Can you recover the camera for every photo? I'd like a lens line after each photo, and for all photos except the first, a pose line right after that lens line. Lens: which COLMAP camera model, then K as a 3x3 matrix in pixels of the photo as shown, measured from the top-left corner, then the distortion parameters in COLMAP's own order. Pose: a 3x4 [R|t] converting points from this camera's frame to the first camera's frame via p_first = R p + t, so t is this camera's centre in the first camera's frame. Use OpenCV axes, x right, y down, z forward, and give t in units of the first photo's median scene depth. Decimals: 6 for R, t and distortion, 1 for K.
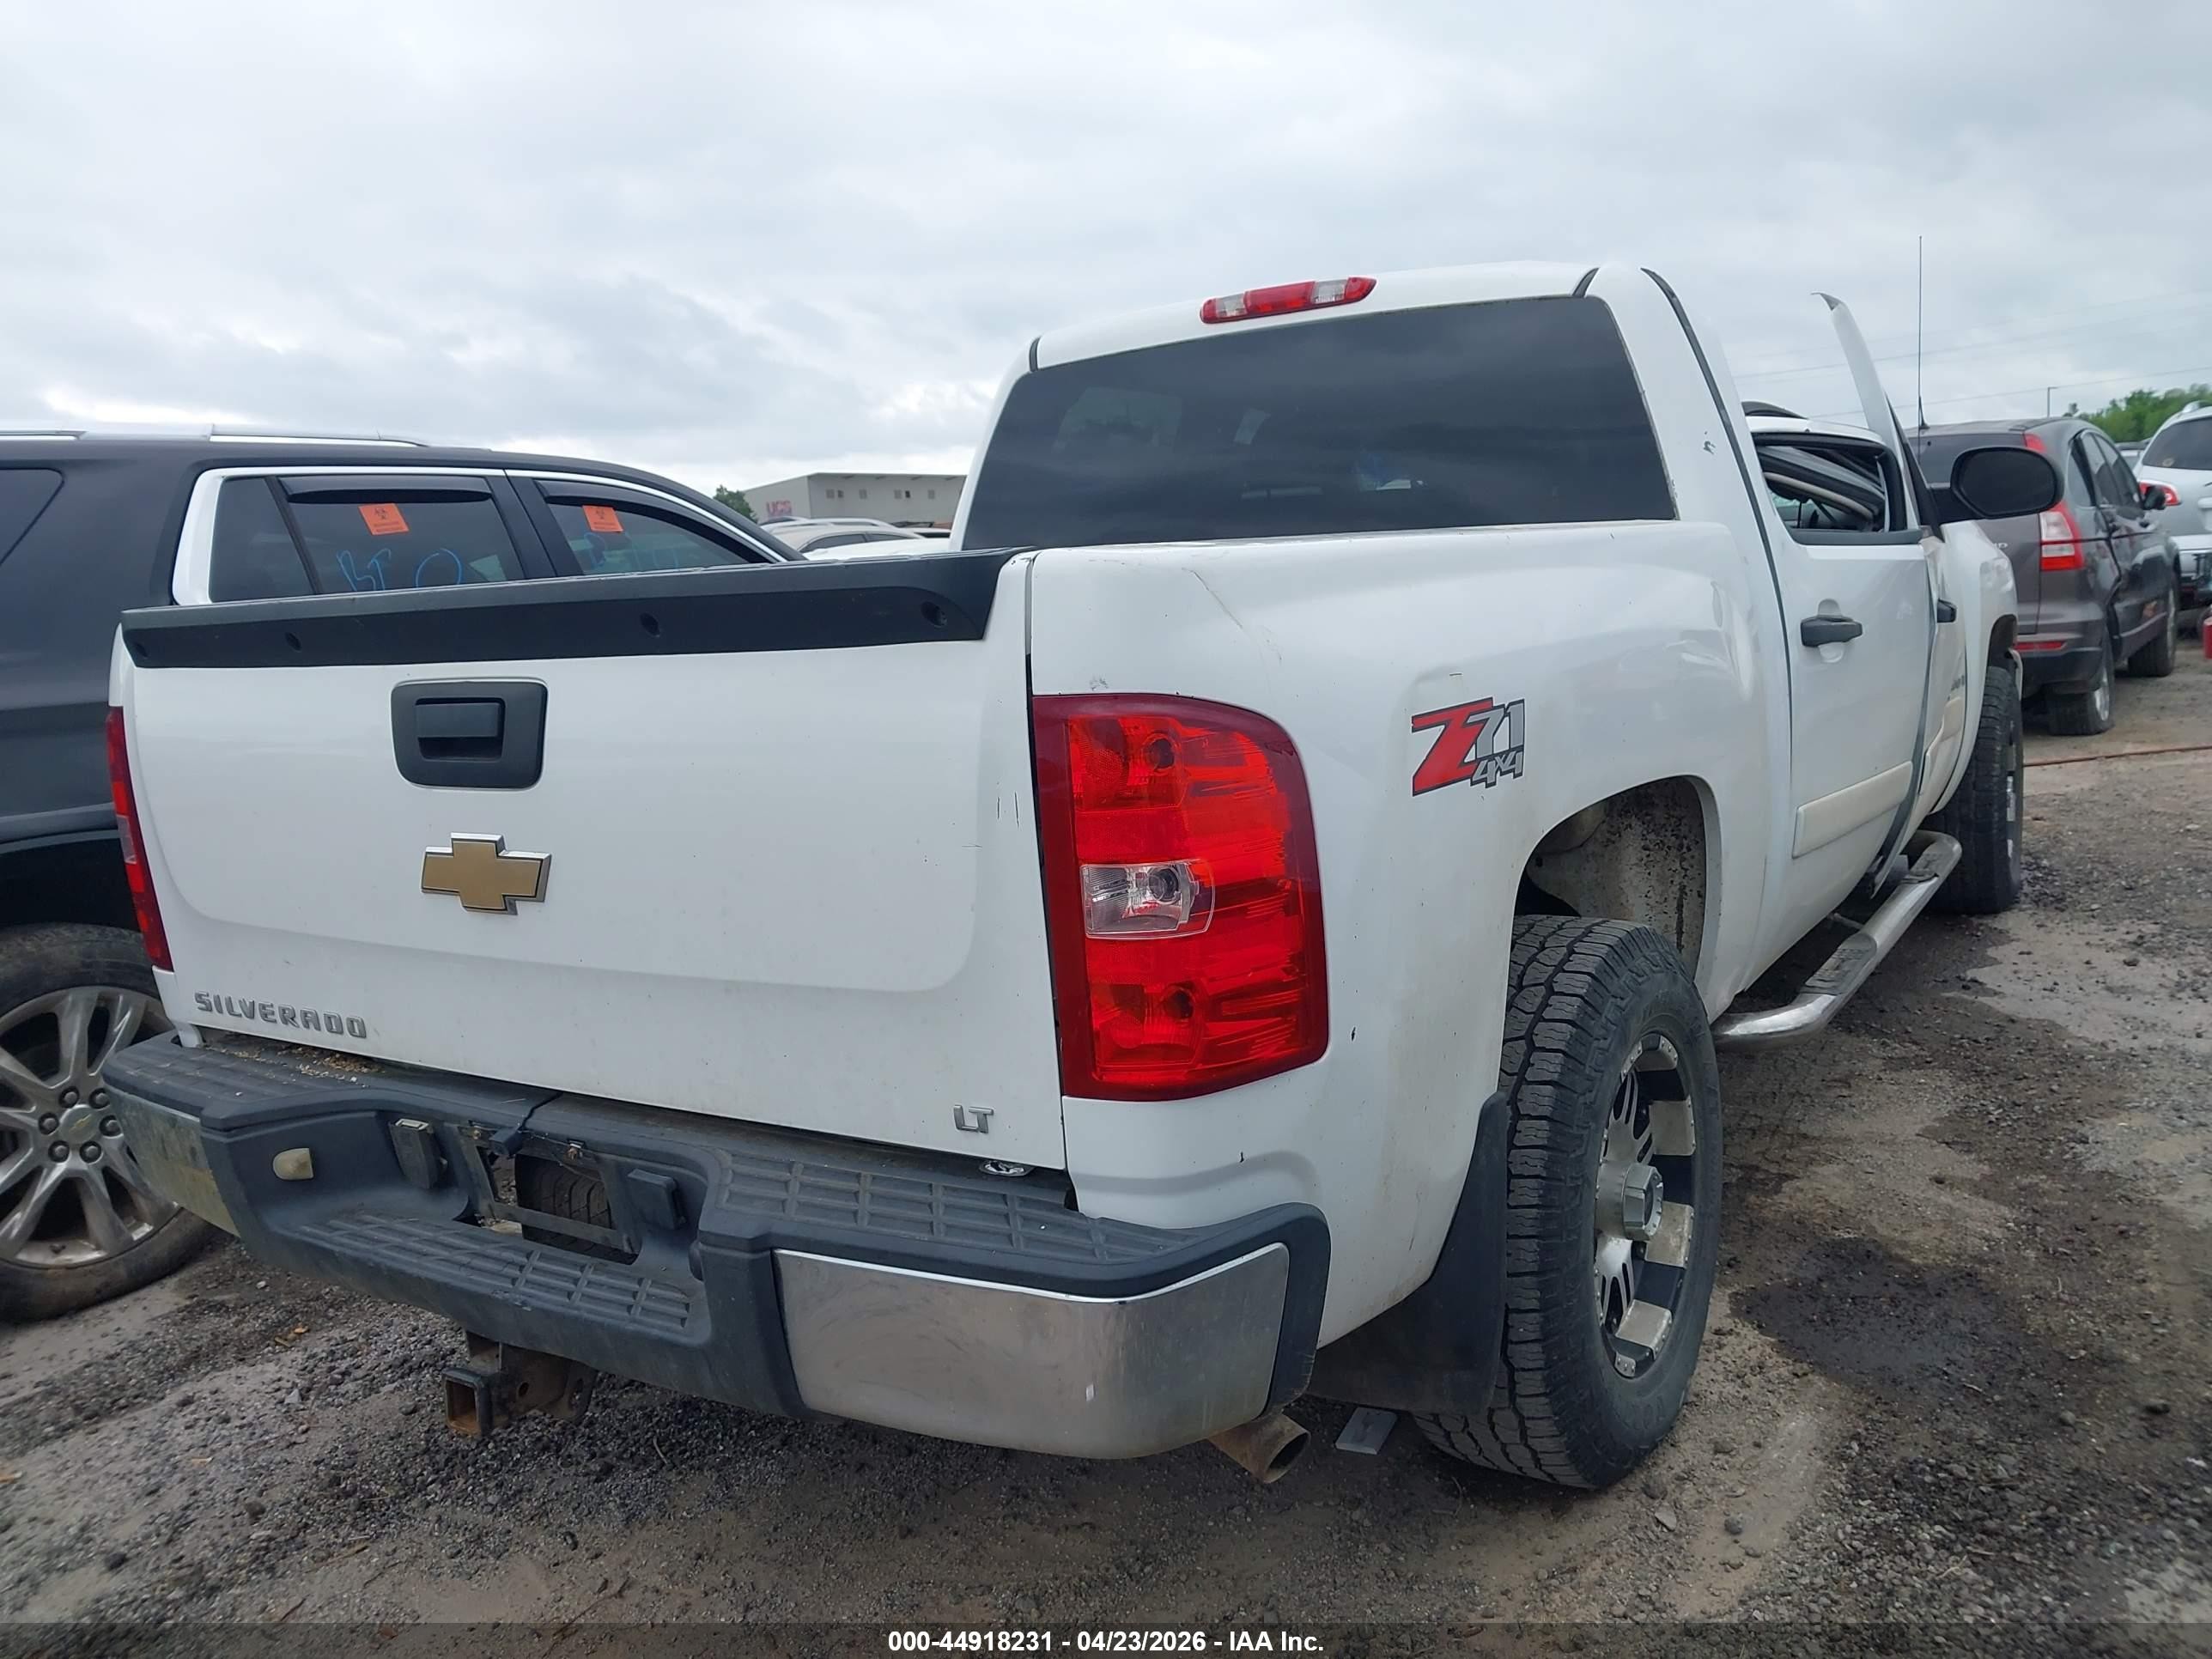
lens RADIAL K [[1733.4, 0, 1106.0], [0, 1733.4, 829.5], [0, 0, 1]] dist [0.011511, -0.002156]
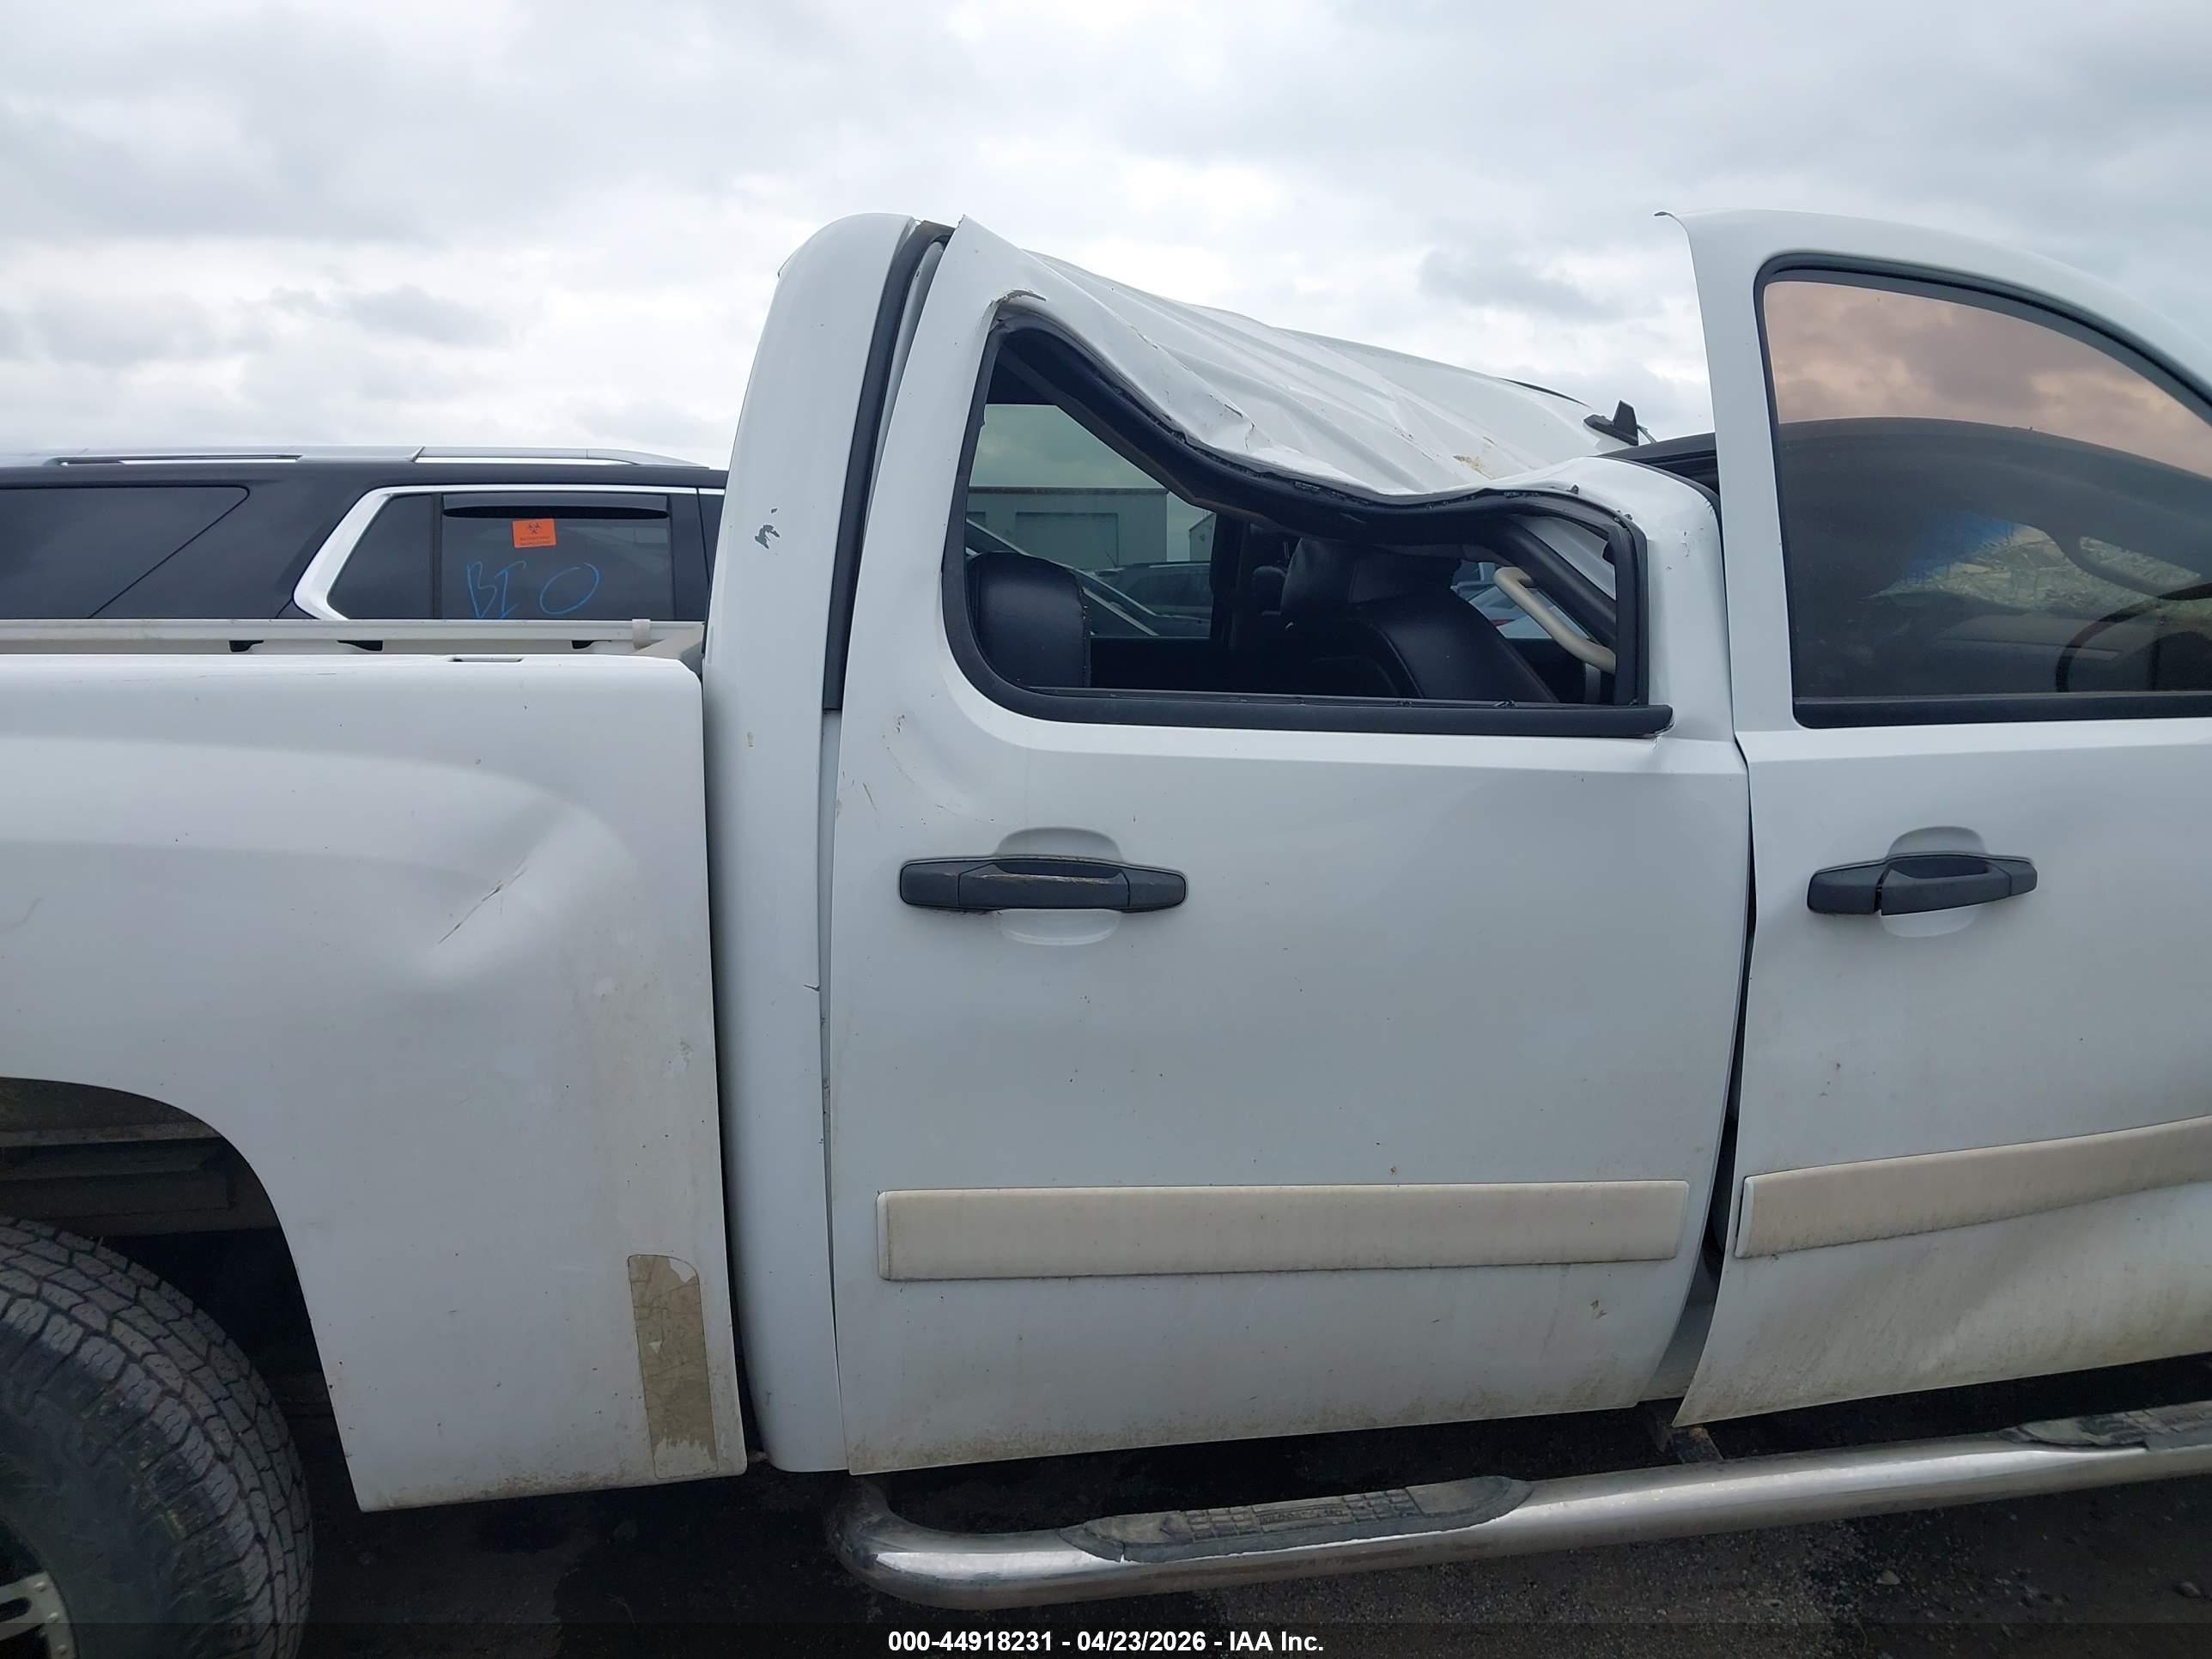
lens RADIAL K [[1702.7, 0, 1106.0], [0, 1702.7, 829.5], [0, 0, 1]] dist [0.036020, -0.048647]
pose [[0.699403, 0.163261, -0.695831, 1.017489], [-0.150944, 0.985343, 0.079470, -0.228078], [0.698607, 0.049450, 0.713795, 0.836011]]
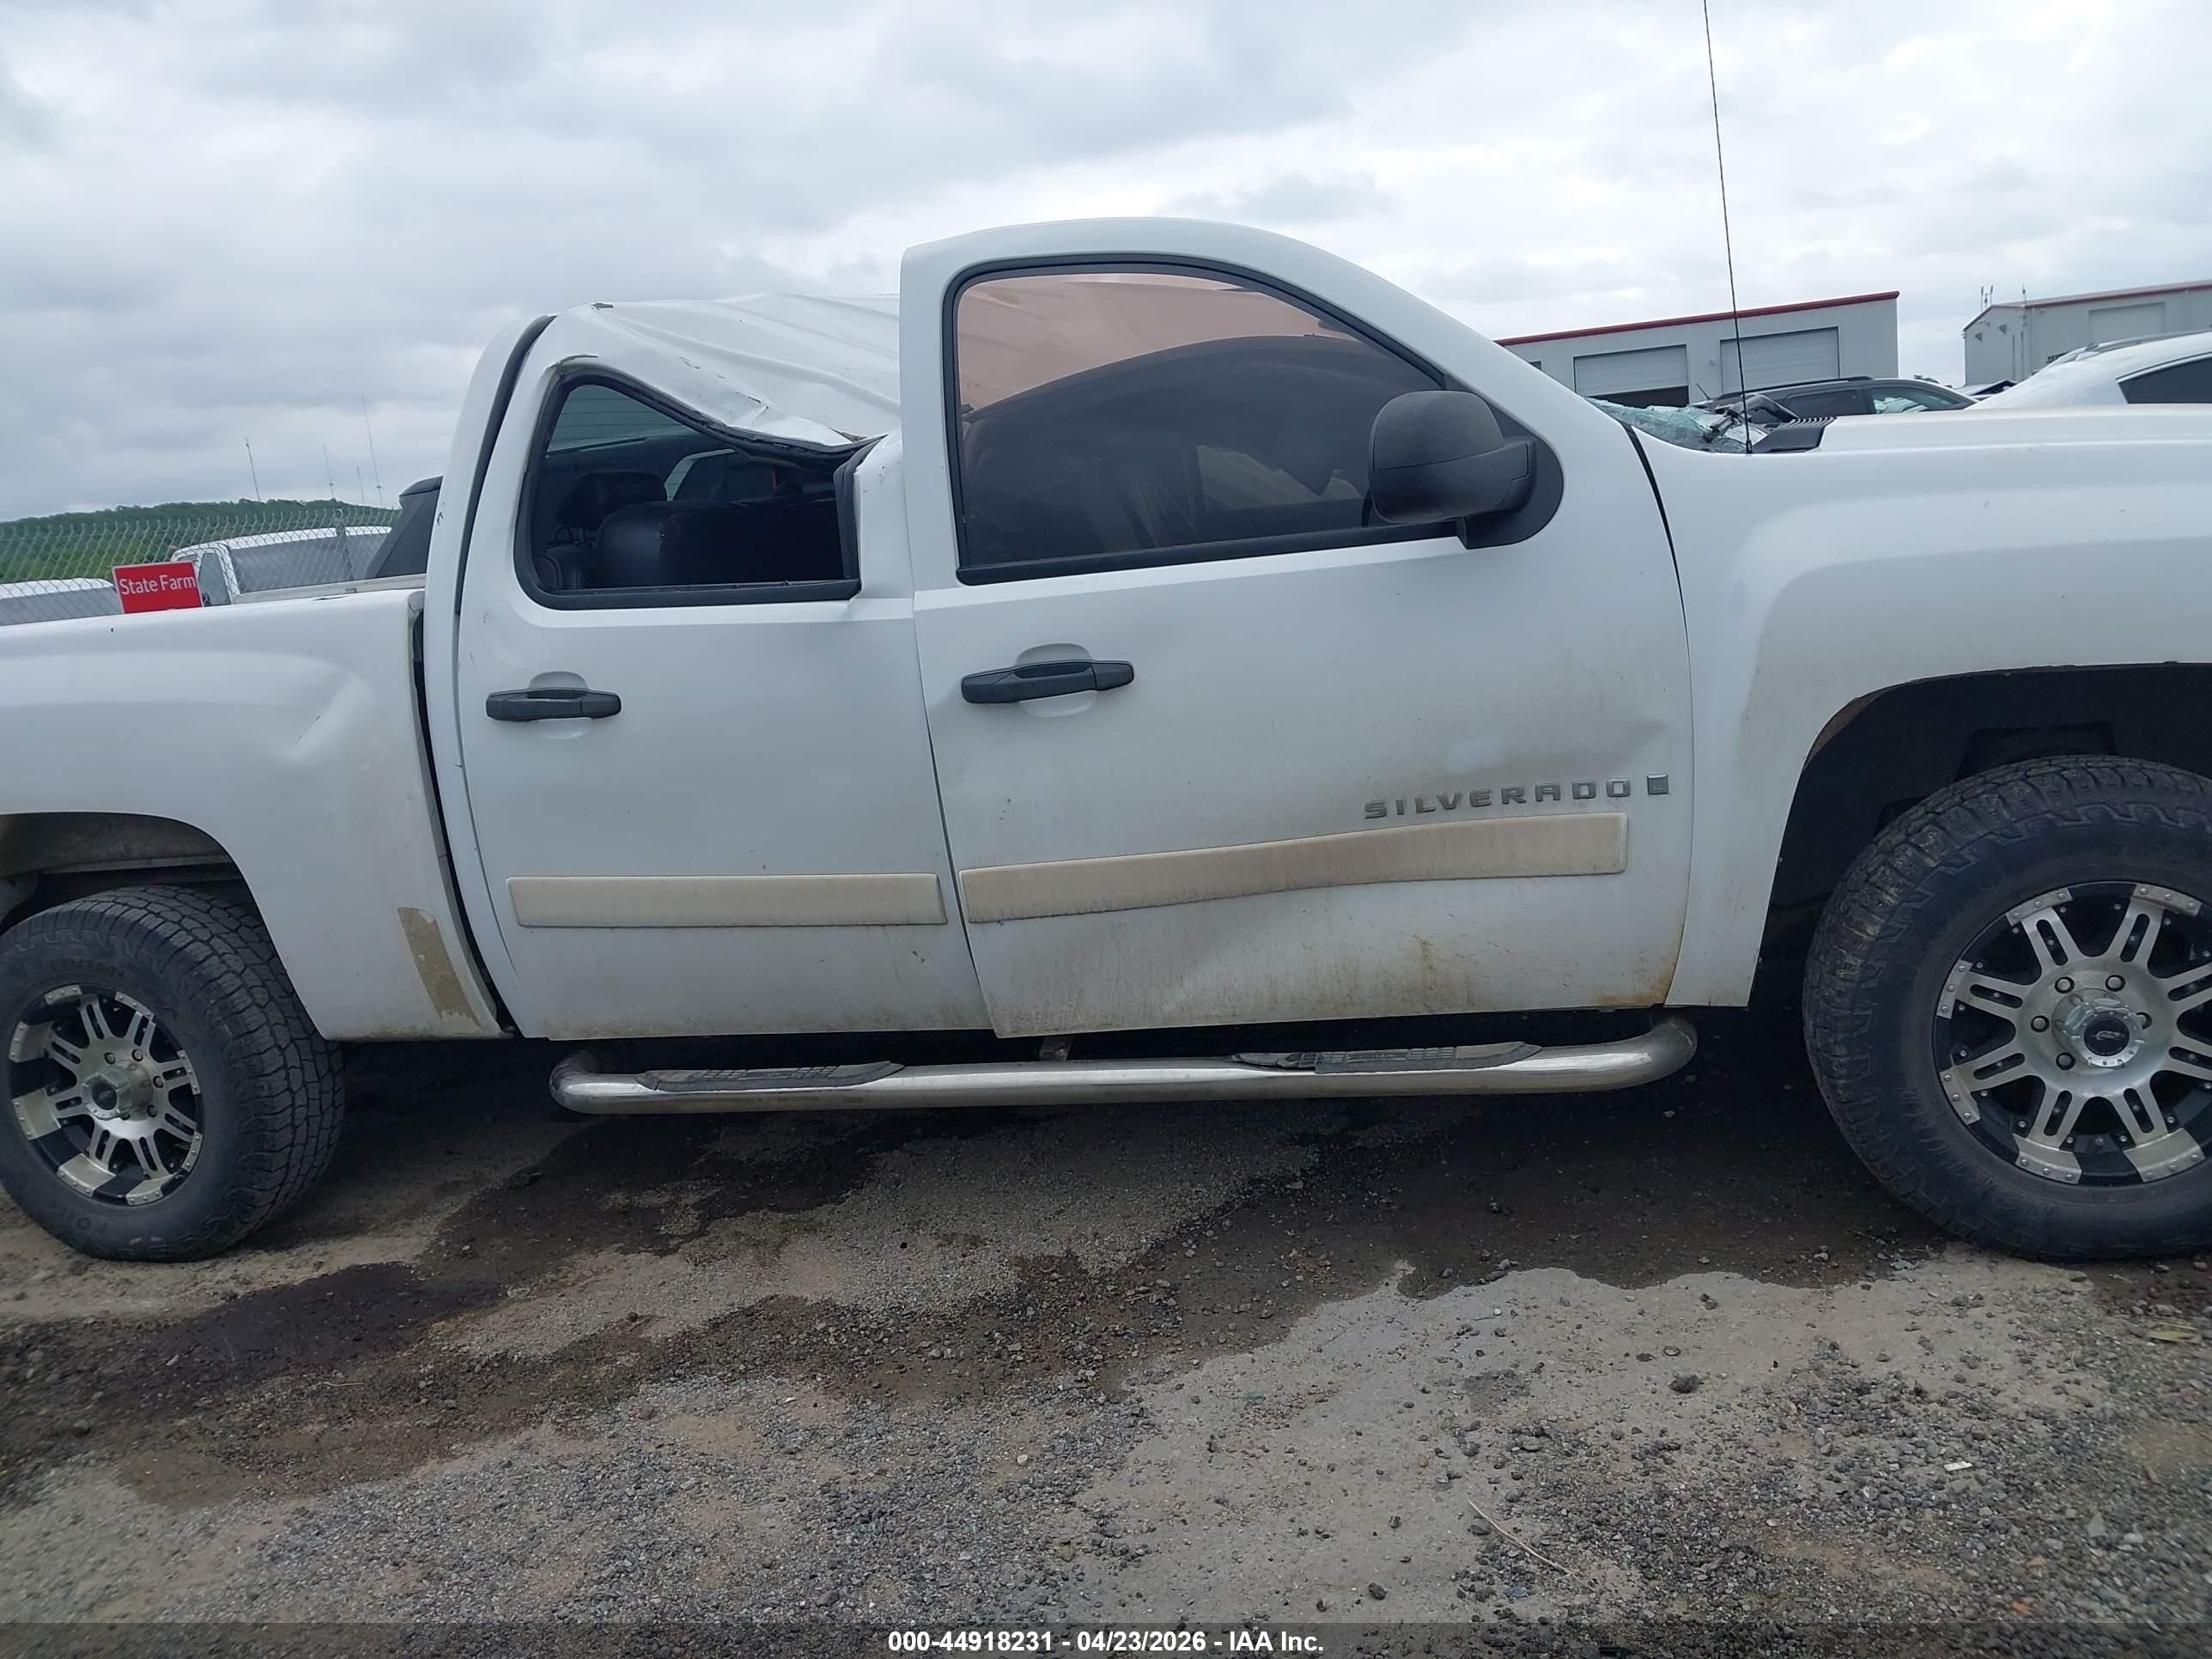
lens RADIAL K [[1697.5, 0, 1106.0], [0, 1697.5, 829.5], [0, 0, 1]] dist [0.171156, -0.376828]
pose [[0.346427, 0.216846, -0.912670, 1.792978], [-0.055235, 0.975943, 0.210914, -0.340145], [0.936449, -0.022655, 0.350070, 1.235745]]
